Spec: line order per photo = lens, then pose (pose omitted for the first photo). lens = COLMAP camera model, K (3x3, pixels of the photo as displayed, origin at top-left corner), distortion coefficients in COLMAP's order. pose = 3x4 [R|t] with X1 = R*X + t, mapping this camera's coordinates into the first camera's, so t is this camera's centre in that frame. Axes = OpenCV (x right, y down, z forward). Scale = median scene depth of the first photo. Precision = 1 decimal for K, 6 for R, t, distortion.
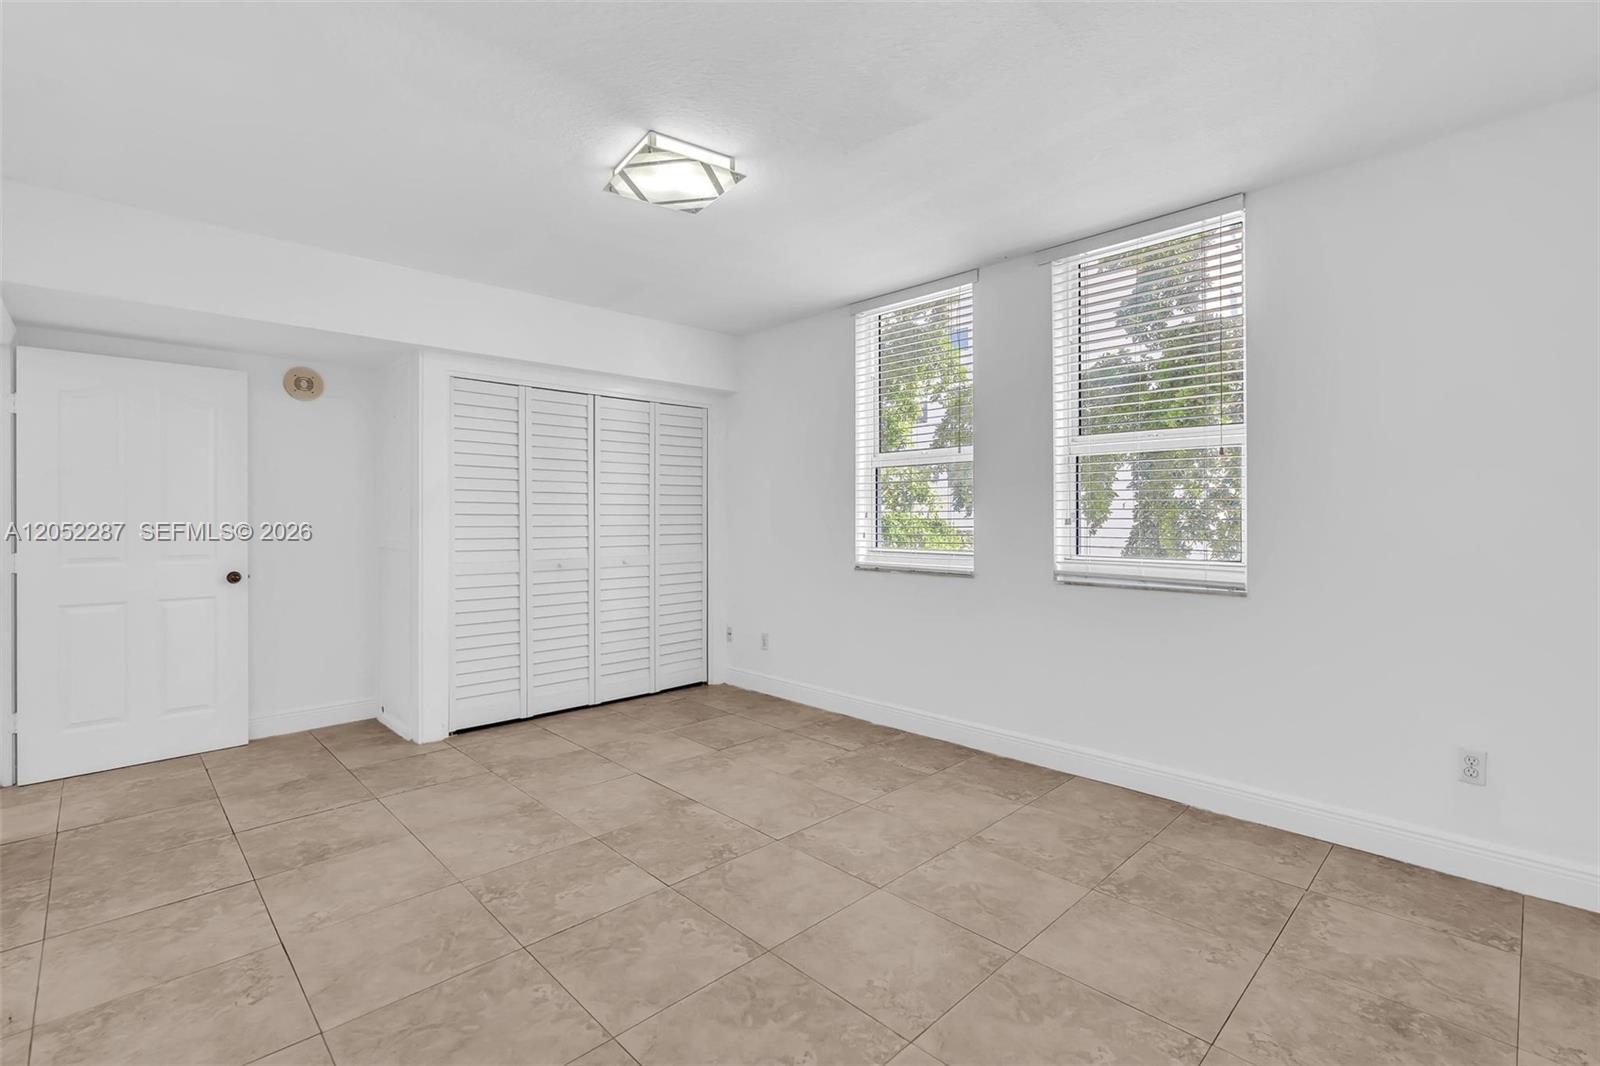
lens RADIAL K [[714.6, 0, 789.9], [0, 714.6, 521.6], [0, 0, 1]] dist [-0.008814, 0.000330]
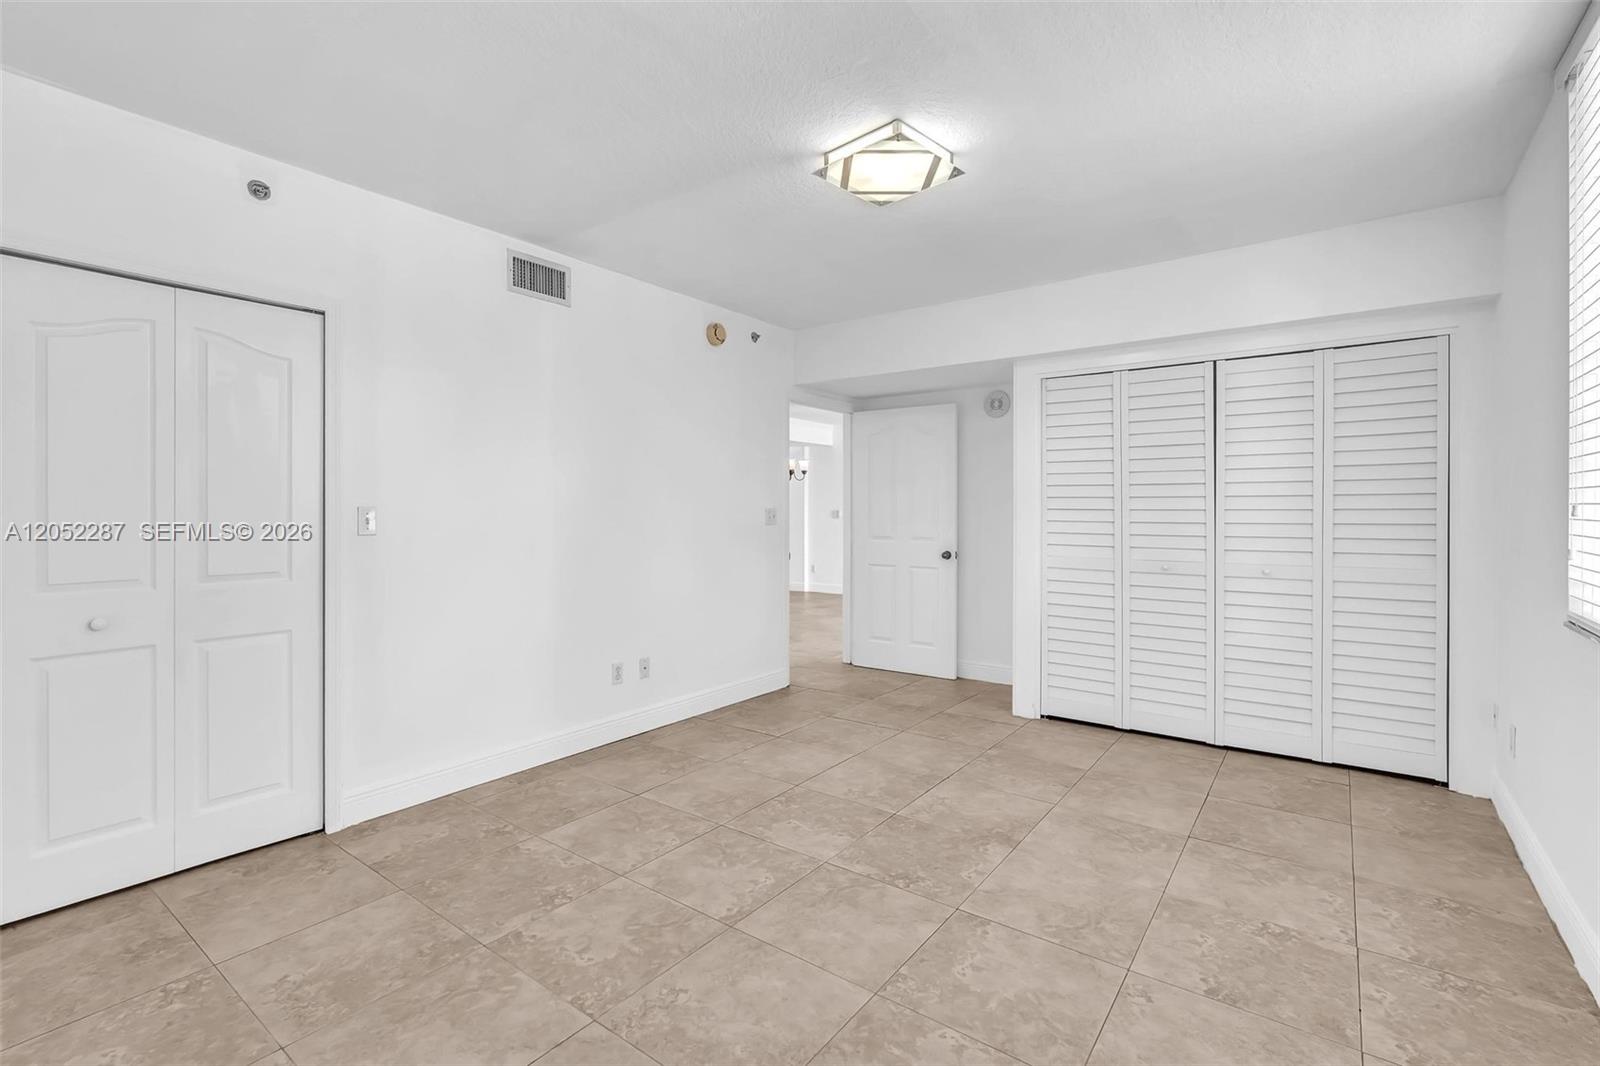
lens RADIAL K [[714.6, 0, 789.9], [0, 714.6, 521.6], [0, 0, 1]] dist [-0.008814, 0.000330]
pose [[0.165177, 0.017707, -0.986105, 0.625269], [-0.006281, 0.999837, 0.016902, -0.009675], [0.986244, 0.003402, 0.165261, 0.560470]]
